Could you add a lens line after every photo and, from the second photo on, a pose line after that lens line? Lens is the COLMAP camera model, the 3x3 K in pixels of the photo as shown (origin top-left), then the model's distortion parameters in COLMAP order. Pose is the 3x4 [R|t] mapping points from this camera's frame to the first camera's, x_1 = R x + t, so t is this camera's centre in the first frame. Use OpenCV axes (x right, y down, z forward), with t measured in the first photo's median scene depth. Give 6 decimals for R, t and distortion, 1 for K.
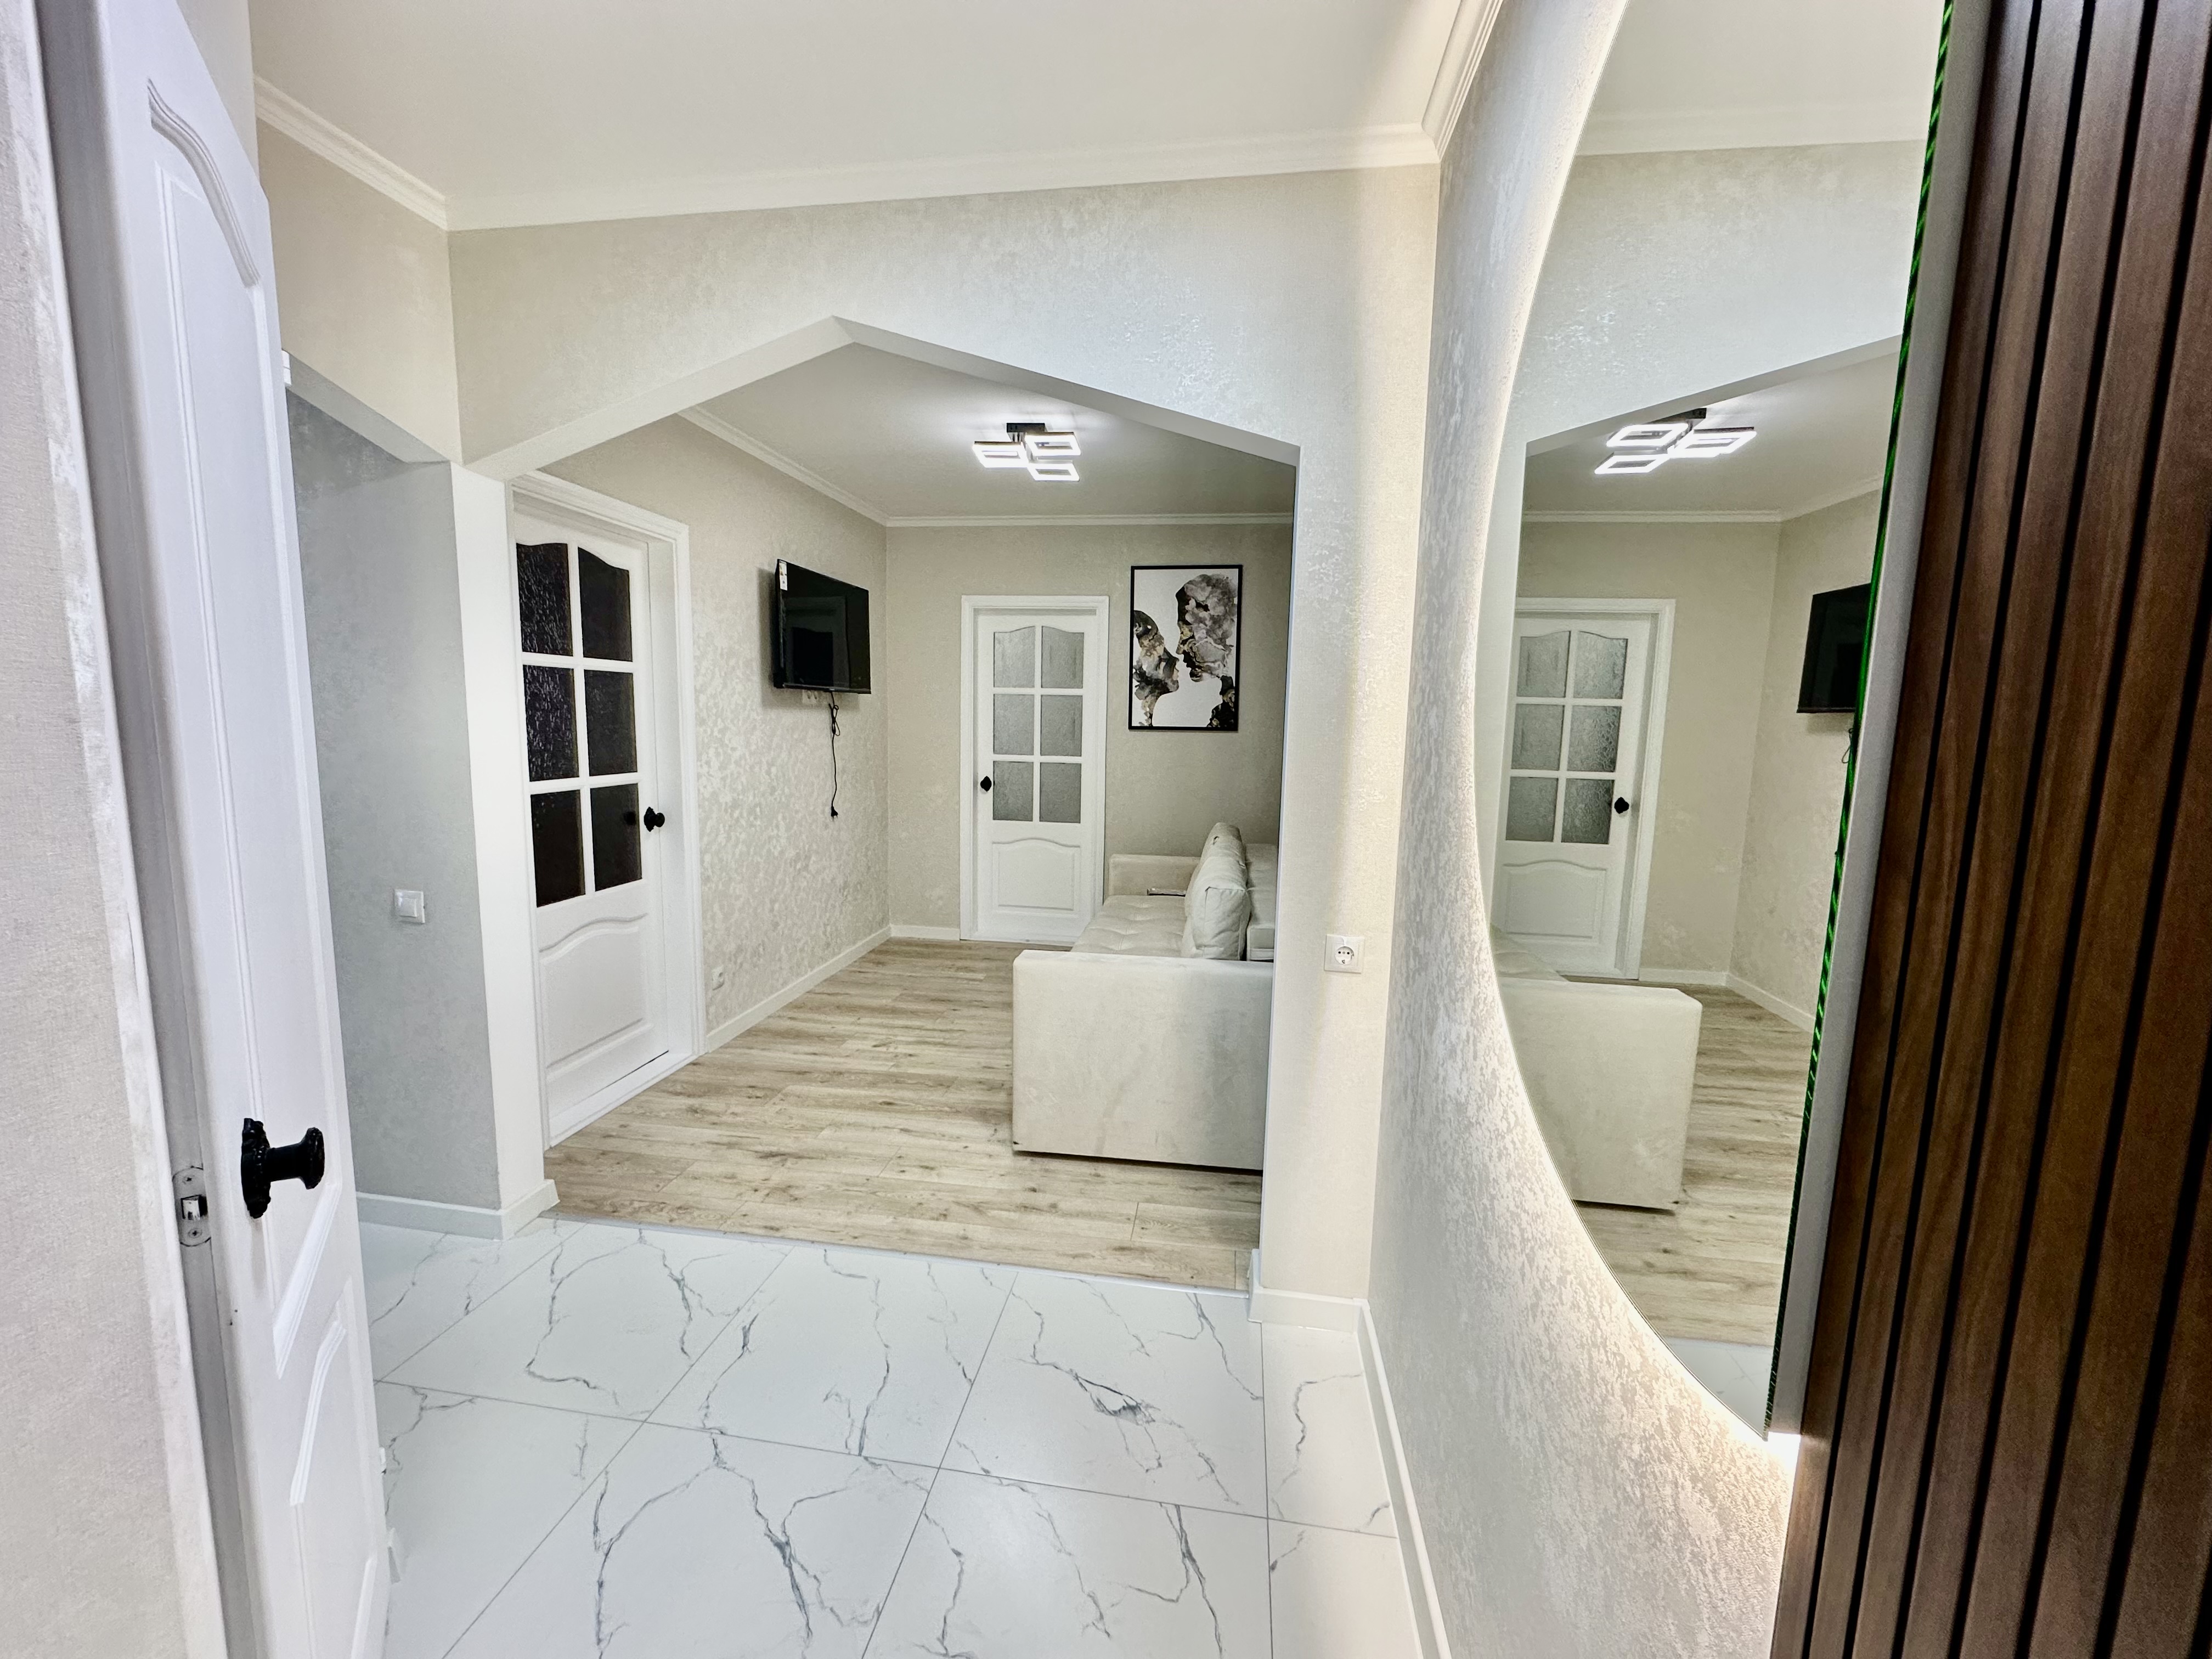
lens RADIAL K [[880.7, 0, 1106.5], [0, 880.7, 828.2], [0, 0, 1]] dist [-0.010911, 0.001273]
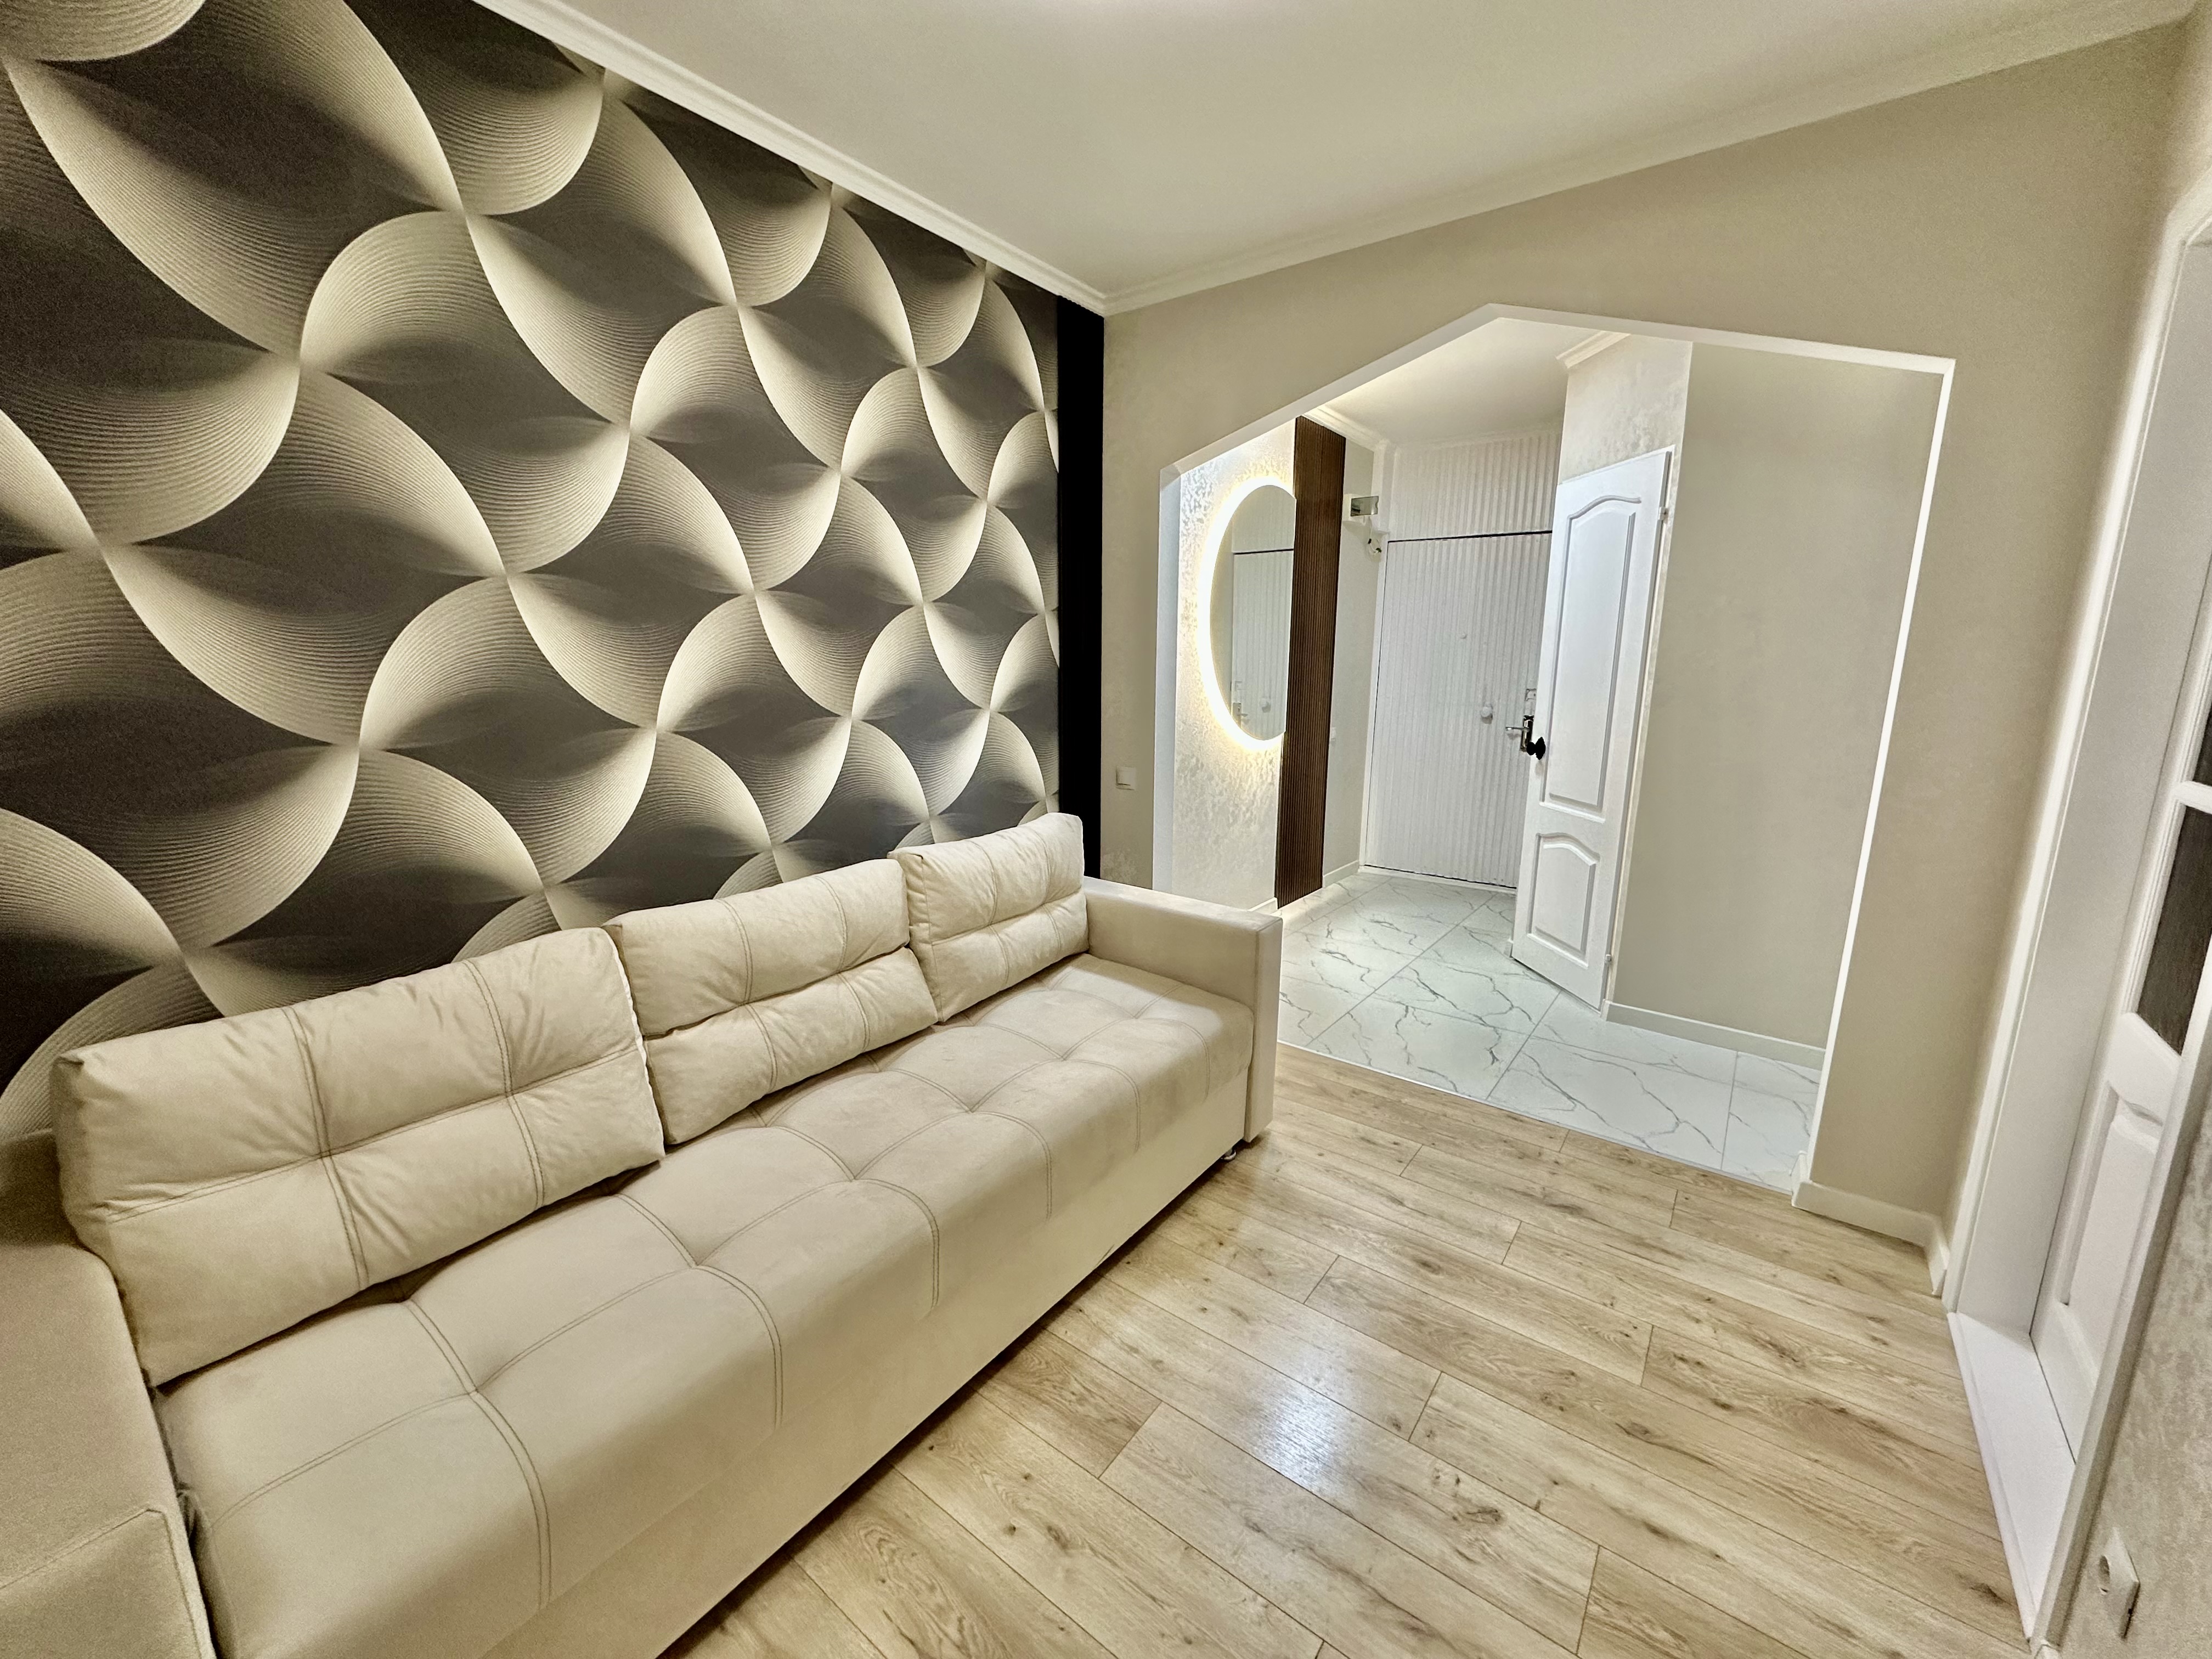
lens RADIAL K [[880.7, 0, 1100.1], [0, 880.7, 825.4], [0, 0, 1]] dist [-0.010911, 0.001273]
pose [[-0.874330, -0.112667, 0.472073, -0.332408], [0.042434, 0.951210, 0.305613, -0.204959], [-0.483473, 0.287238, -0.826891, 1.685304]]
